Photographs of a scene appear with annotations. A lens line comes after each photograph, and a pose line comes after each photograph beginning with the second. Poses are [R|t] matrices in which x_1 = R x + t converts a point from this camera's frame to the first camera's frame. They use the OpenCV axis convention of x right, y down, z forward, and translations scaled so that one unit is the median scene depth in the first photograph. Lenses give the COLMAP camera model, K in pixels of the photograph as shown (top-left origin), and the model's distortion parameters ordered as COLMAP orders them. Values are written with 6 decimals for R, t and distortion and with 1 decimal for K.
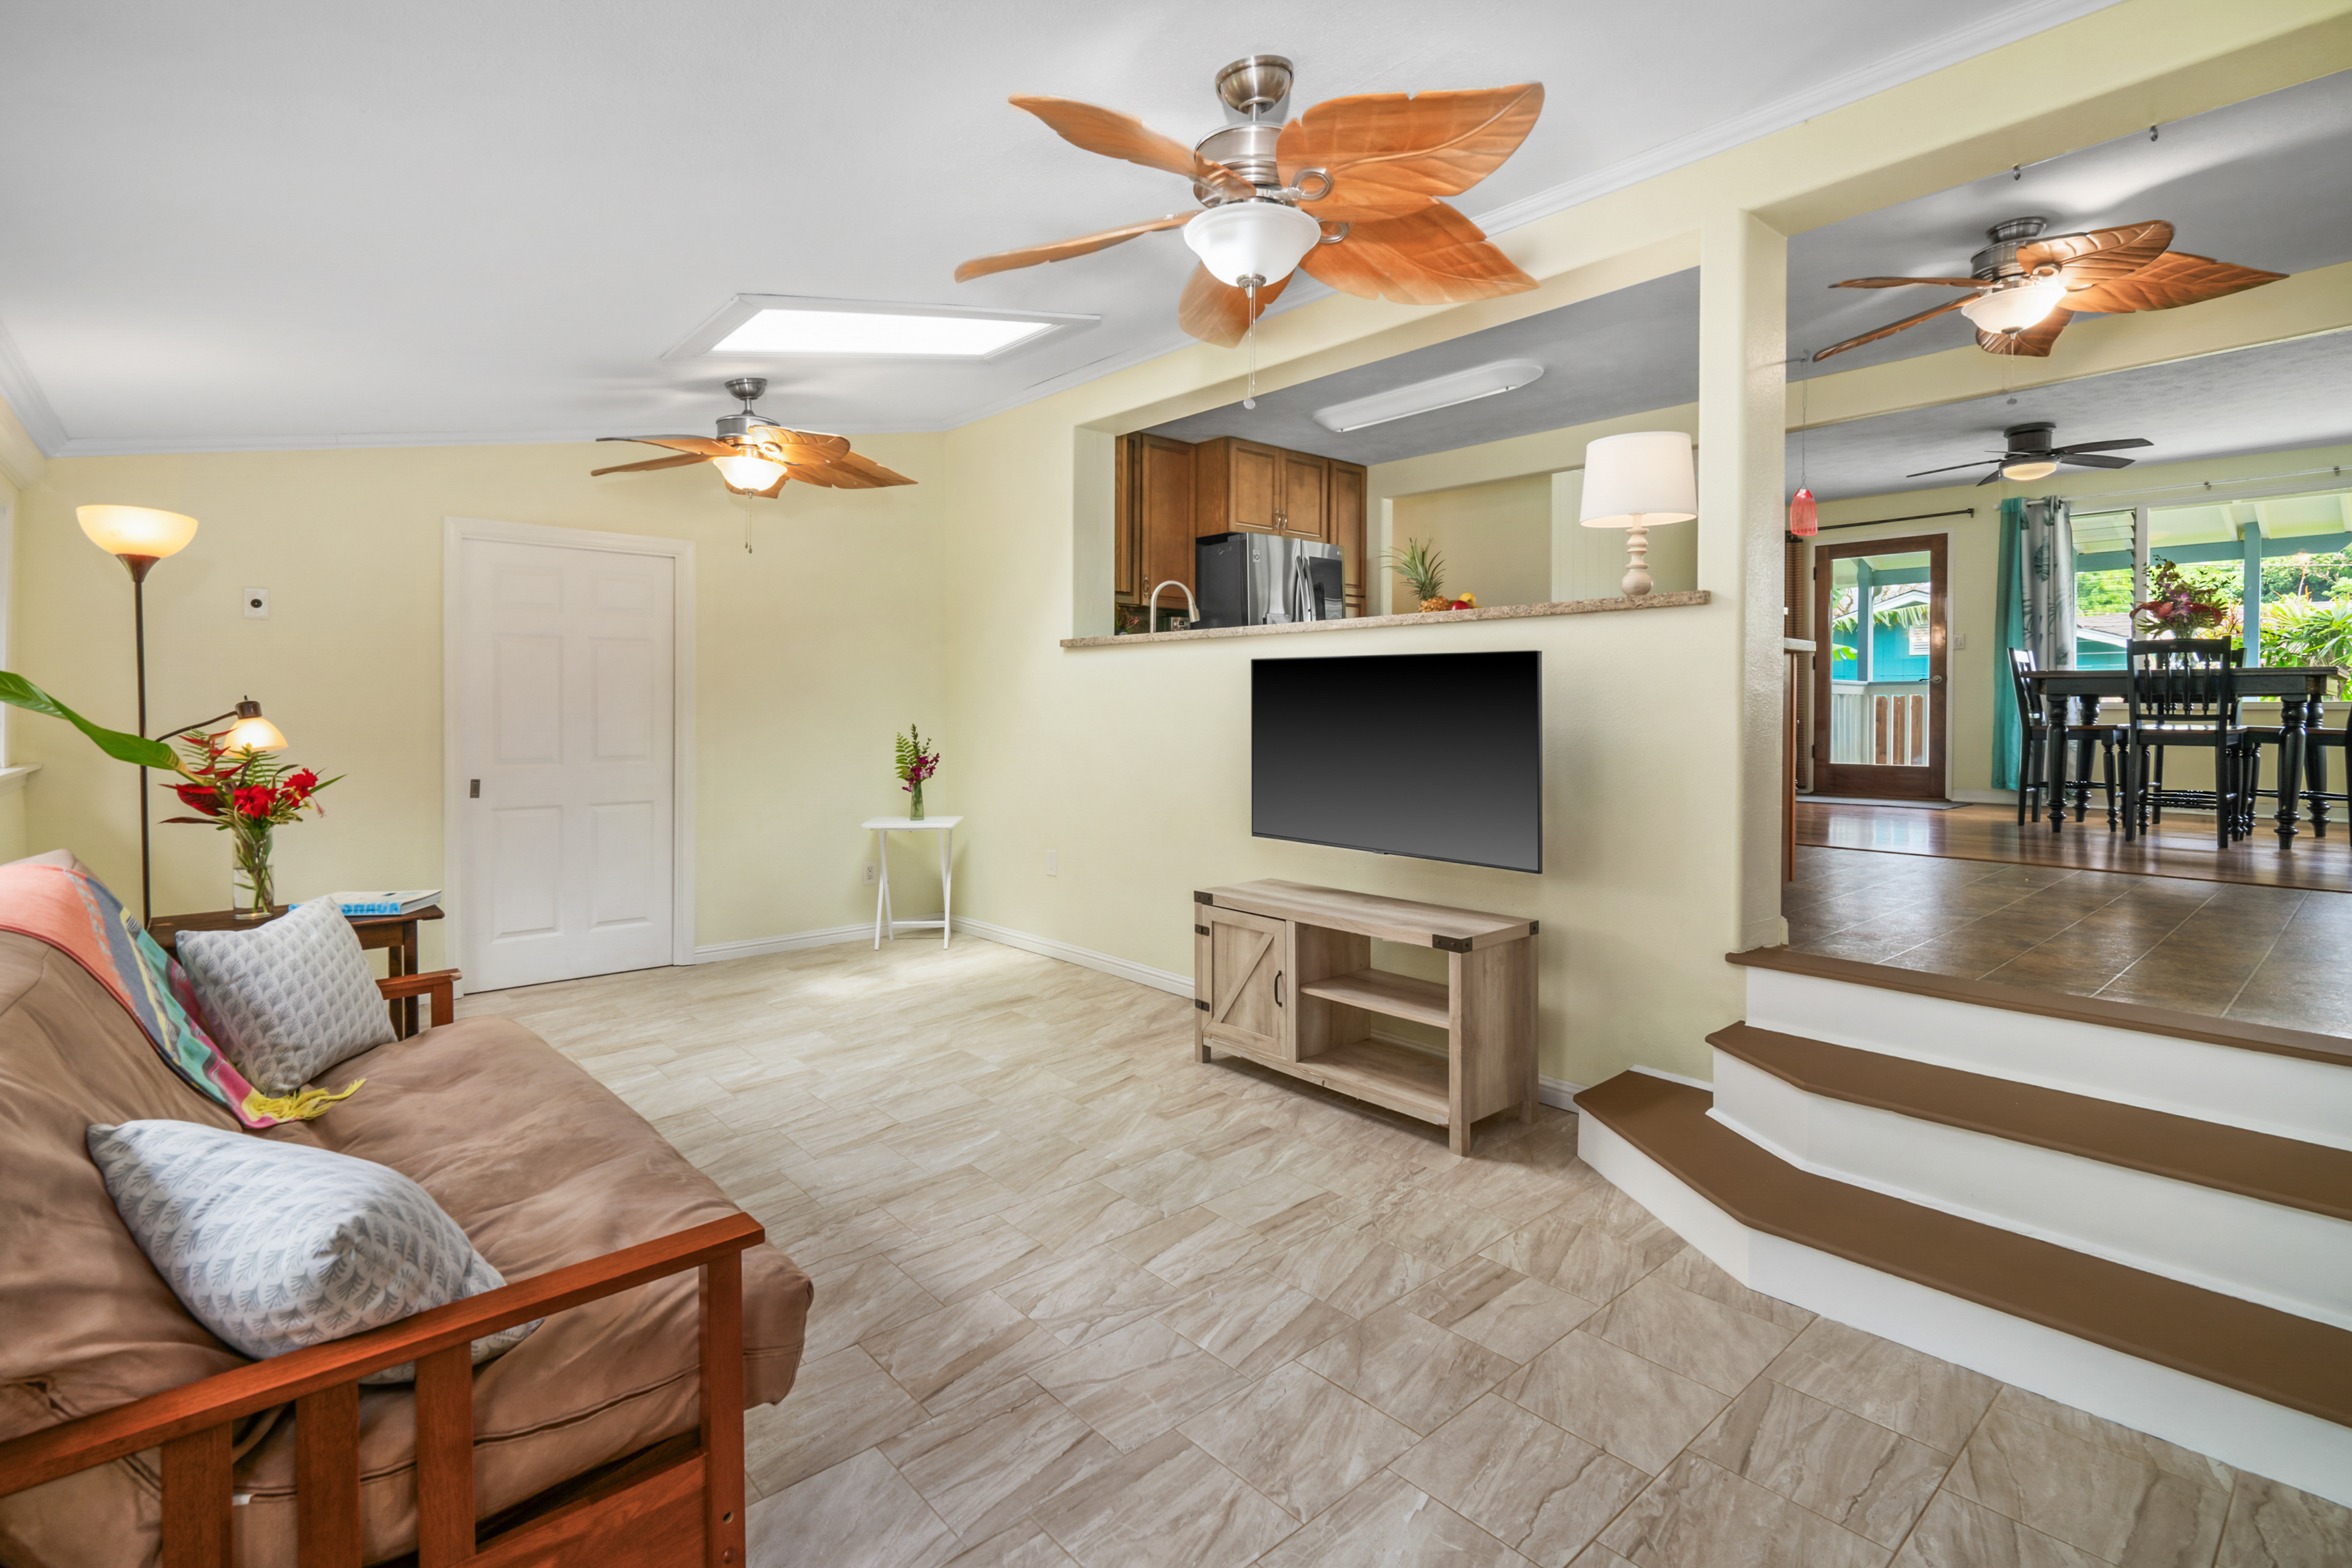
lens RADIAL K [[1094.2, 0, 1166.9], [0, 1094.2, 715.4], [0, 0, 1]] dist [-0.000759, 0.002533]
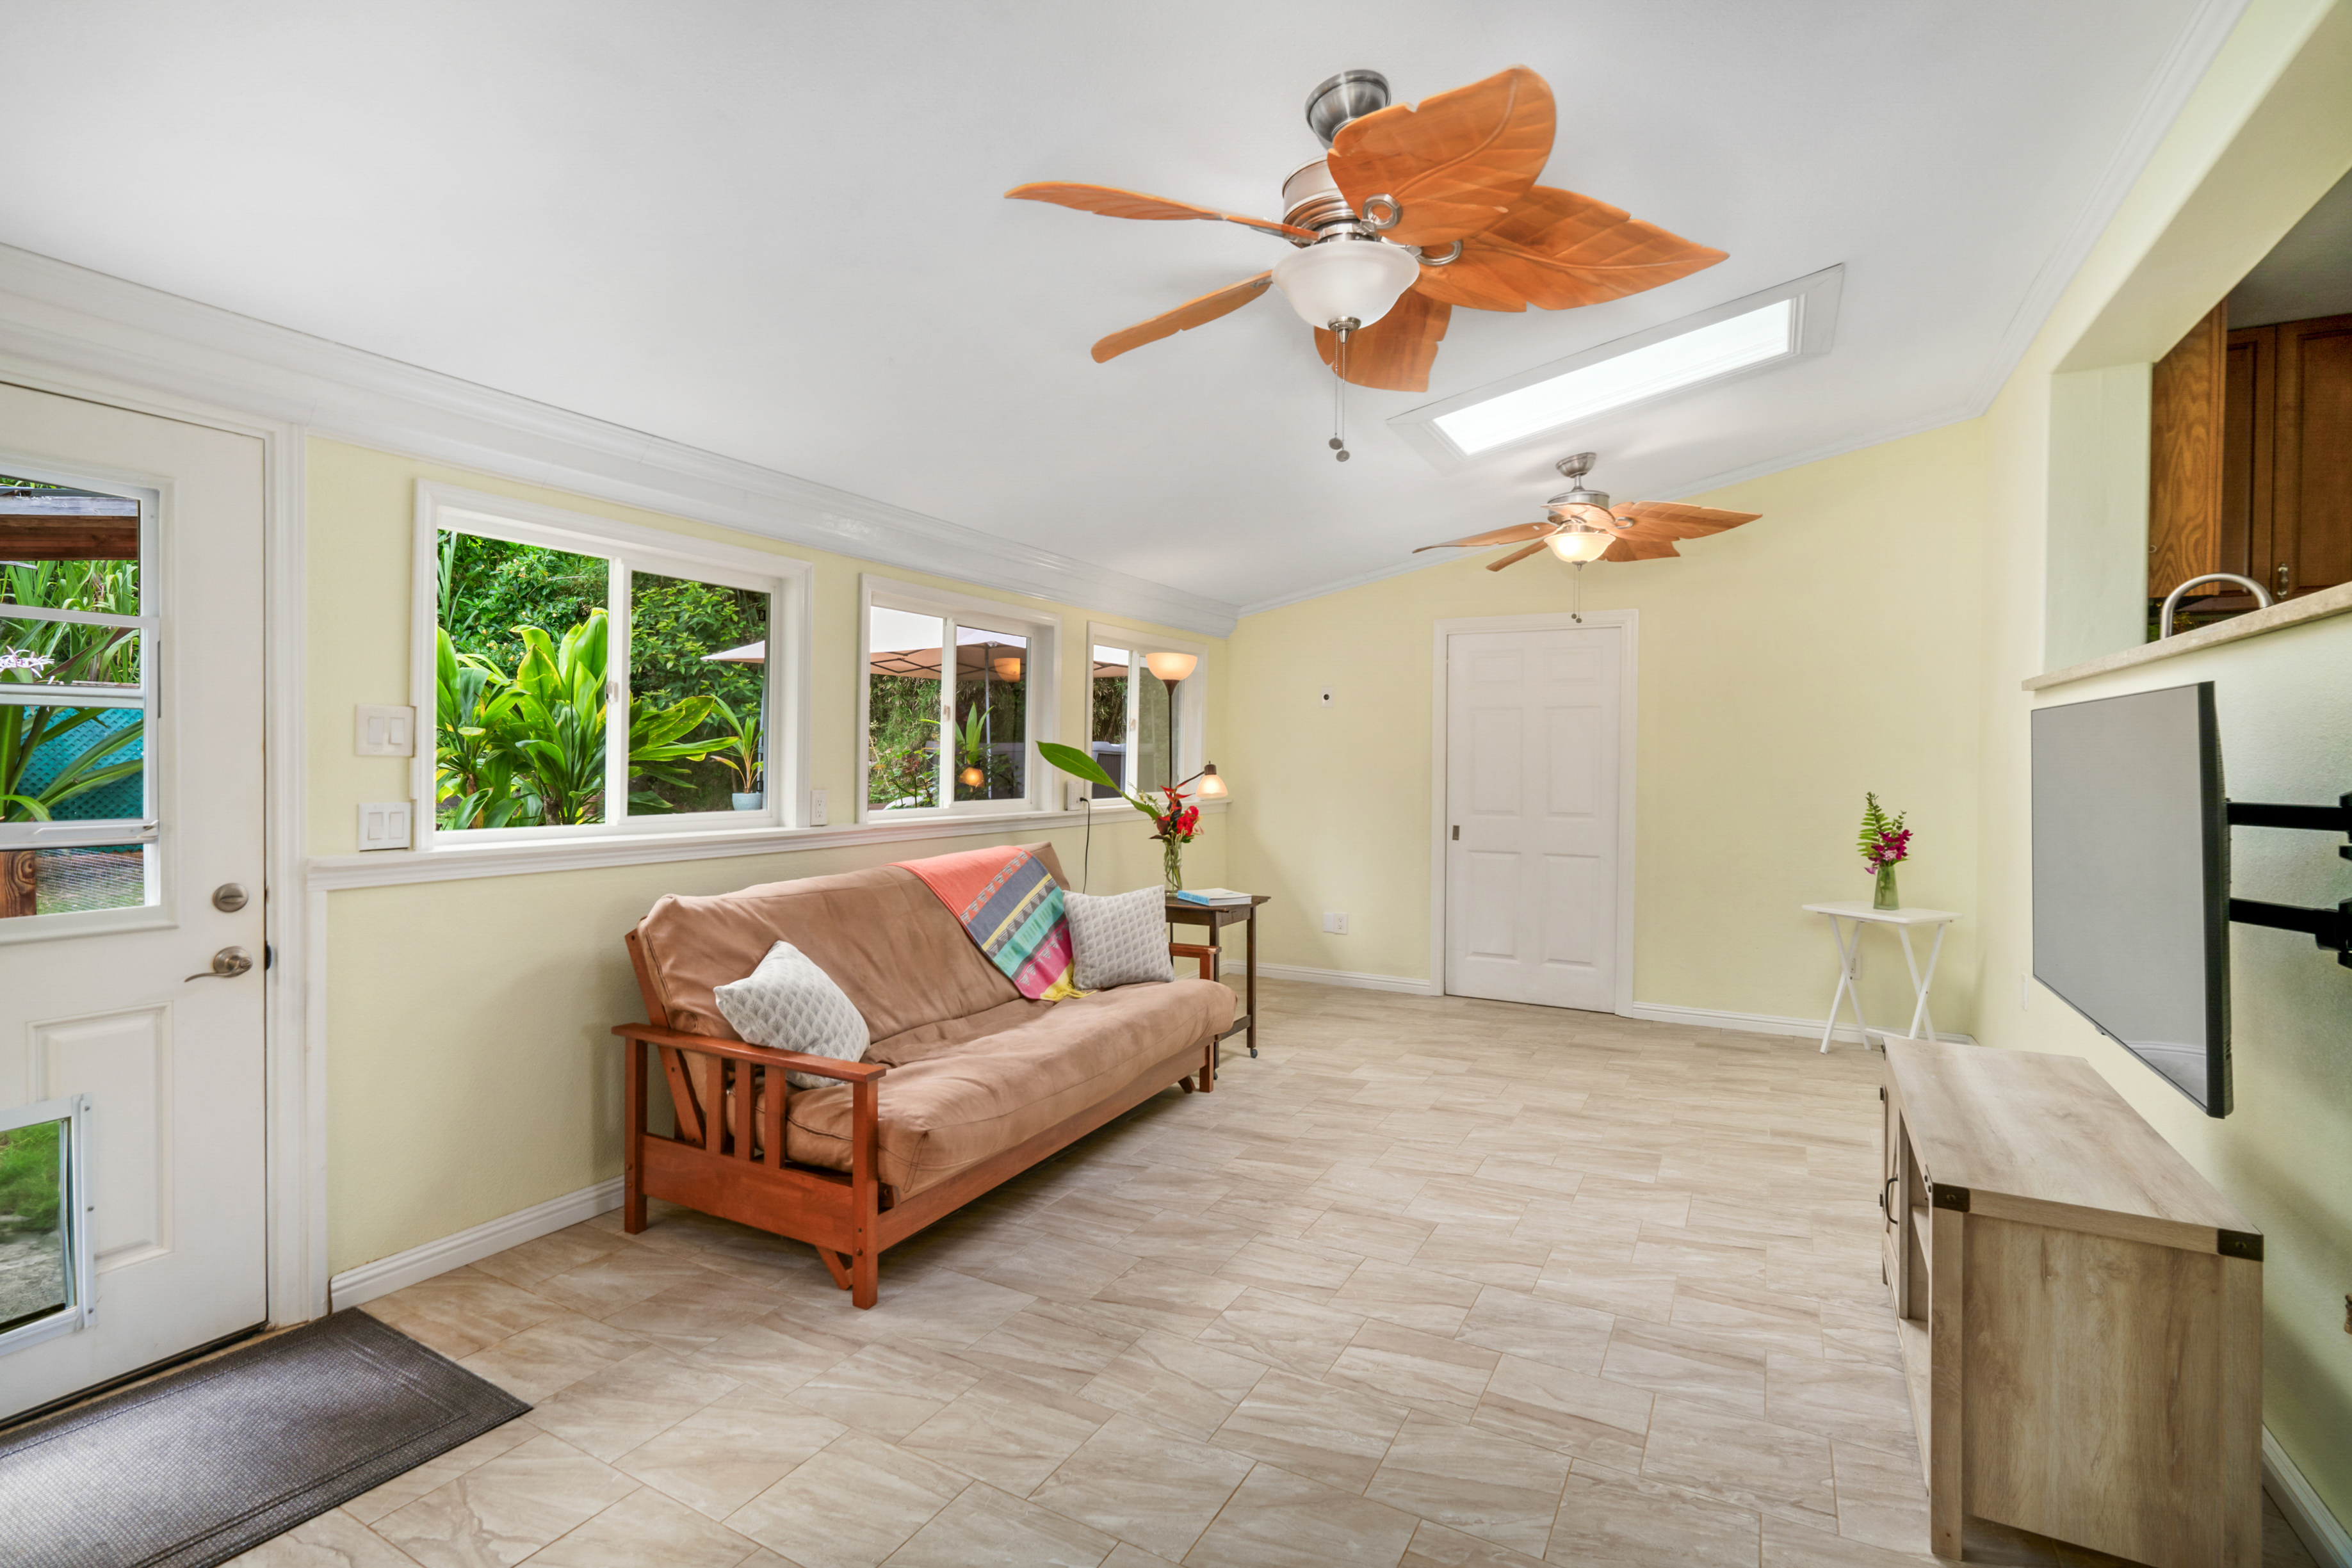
lens RADIAL K [[1094.2, 0, 1174.4], [0, 1094.2, 768.0], [0, 0, 1]] dist [-0.000759, 0.002533]
pose [[0.339002, 0.009672, -0.940736, 0.707804], [-0.011559, 0.999914, 0.006115, -0.018265], [0.940715, 0.008800, 0.339085, 0.428115]]
